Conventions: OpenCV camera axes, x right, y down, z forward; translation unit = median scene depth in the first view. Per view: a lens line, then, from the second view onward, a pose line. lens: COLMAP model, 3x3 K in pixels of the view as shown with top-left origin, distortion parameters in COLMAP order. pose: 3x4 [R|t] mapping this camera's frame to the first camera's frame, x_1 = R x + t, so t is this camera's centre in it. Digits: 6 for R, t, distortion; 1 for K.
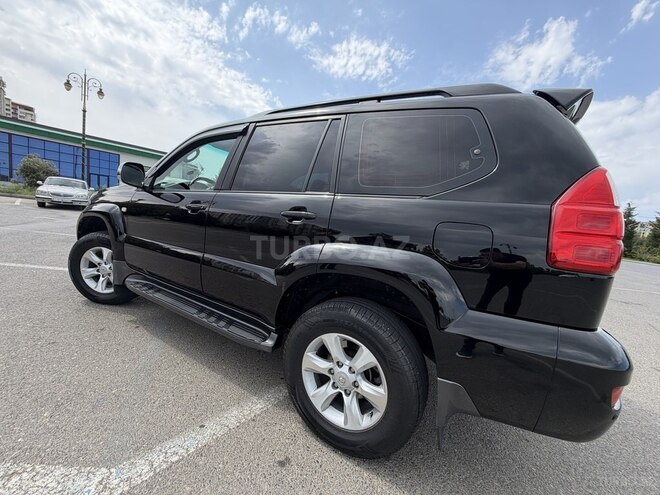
lens RADIAL K [[267.5, 0, 330.0], [0, 267.5, 247.5], [0, 0, 1]] dist [0.000589, 0.000008]
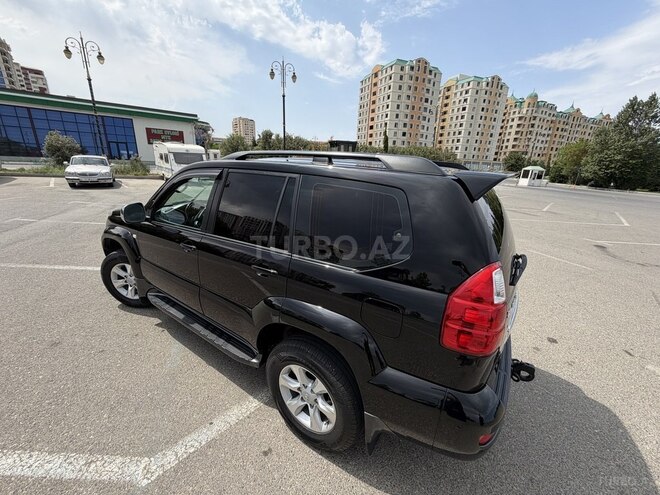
lens RADIAL K [[267.5, 0, 330.0], [0, 267.5, 247.5], [0, 0, 1]] dist [0.000589, 0.000008]
pose [[0.995011, -0.042231, -0.090388, 0.261187], [0.058827, 0.980086, 0.189662, -0.395674], [0.080579, -0.194033, 0.977680, -0.110915]]
